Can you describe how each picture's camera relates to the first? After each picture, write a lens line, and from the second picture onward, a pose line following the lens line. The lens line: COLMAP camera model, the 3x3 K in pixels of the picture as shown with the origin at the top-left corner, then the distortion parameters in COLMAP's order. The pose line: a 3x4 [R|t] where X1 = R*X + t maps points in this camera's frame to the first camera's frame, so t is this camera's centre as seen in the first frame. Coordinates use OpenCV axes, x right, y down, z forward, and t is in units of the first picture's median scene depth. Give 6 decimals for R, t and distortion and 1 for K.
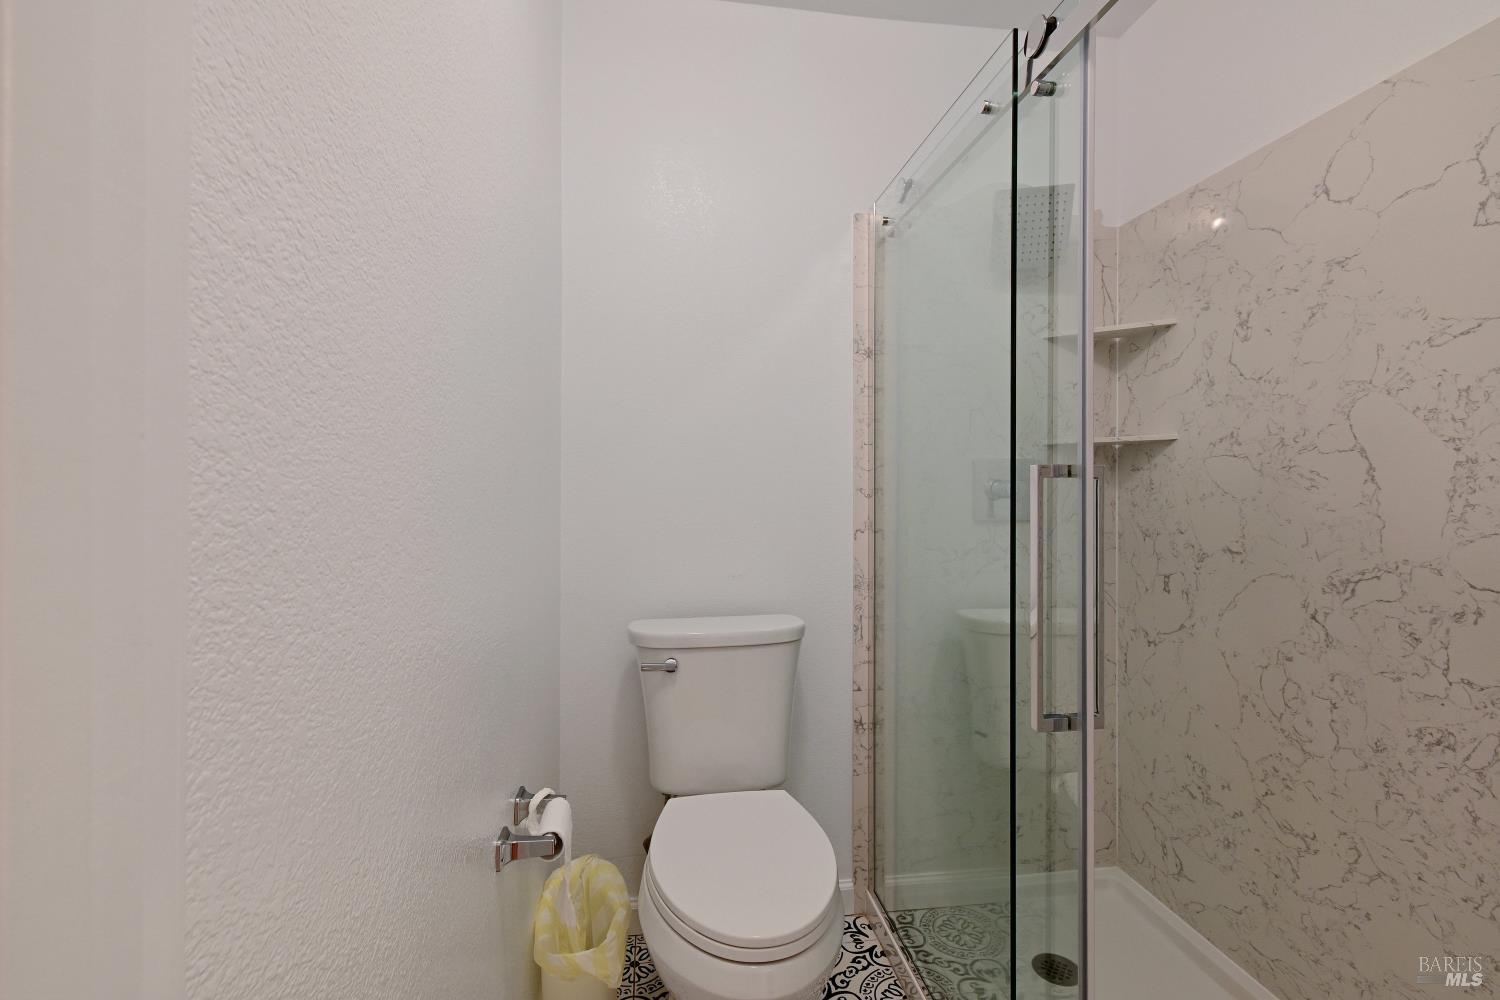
lens RADIAL K [[679.5, 0, 749.9], [0, 679.5, 497.3], [0, 0, 1]] dist [0.007841, -0.004979]
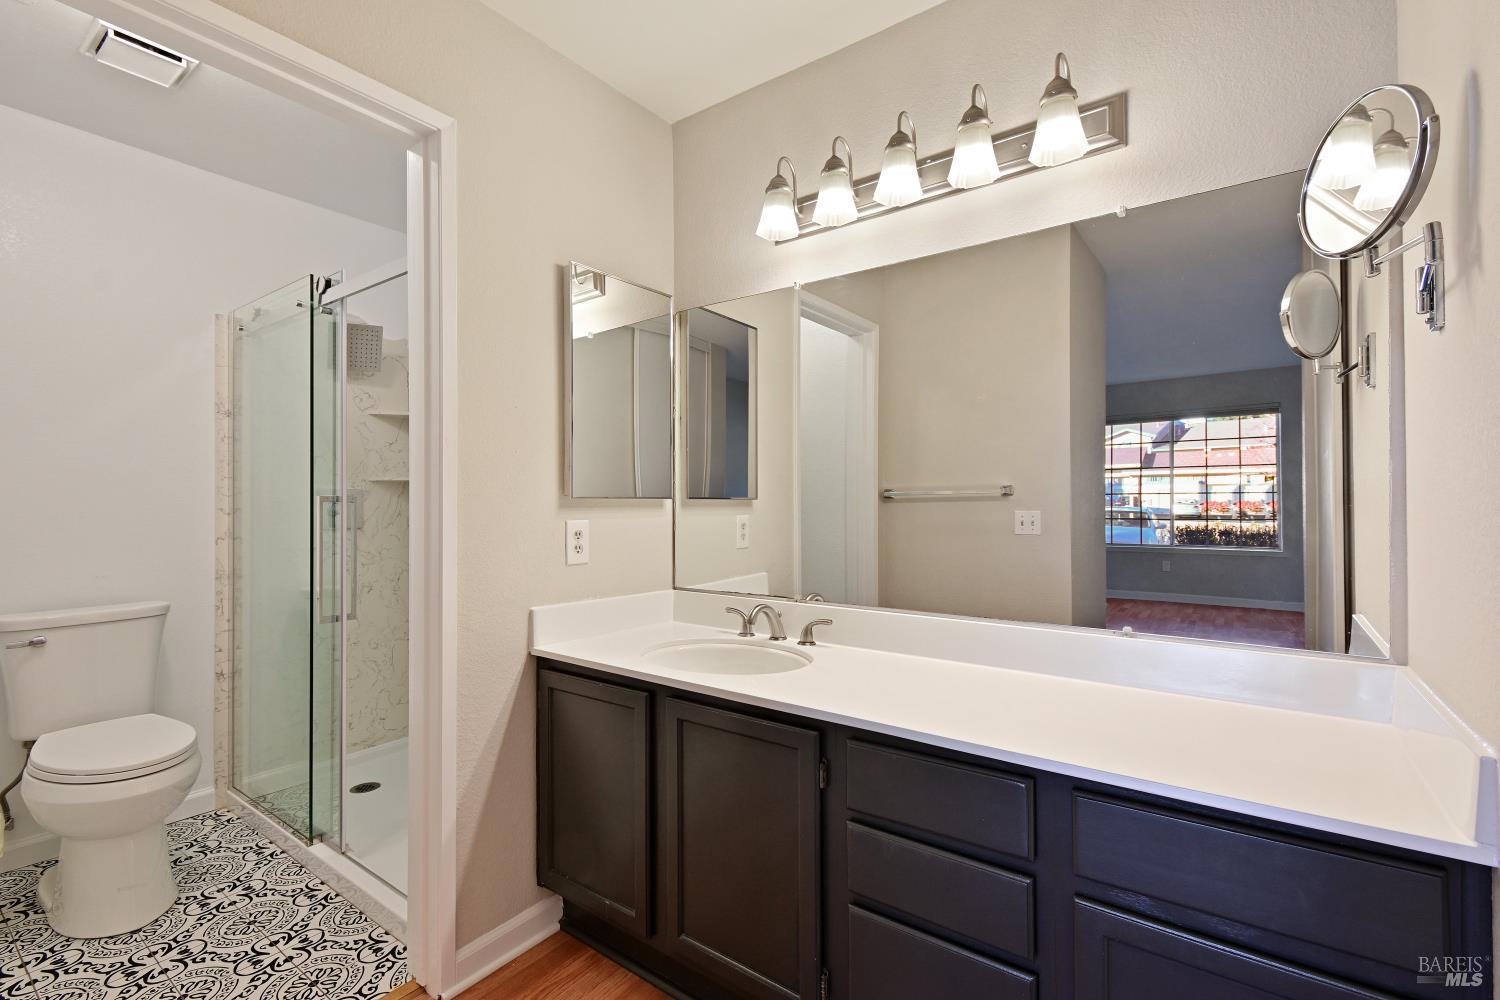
lens RADIAL K [[679.5, 0, 749.9], [0, 679.5, 503.6], [0, 0, 1]] dist [0.007841, -0.004979]
pose [[0.699733, 0.001214, 0.714403, -0.081345], [0.012663, 0.999820, -0.014101, 0.010558], [-0.714292, 0.018913, 0.699592, -0.784775]]
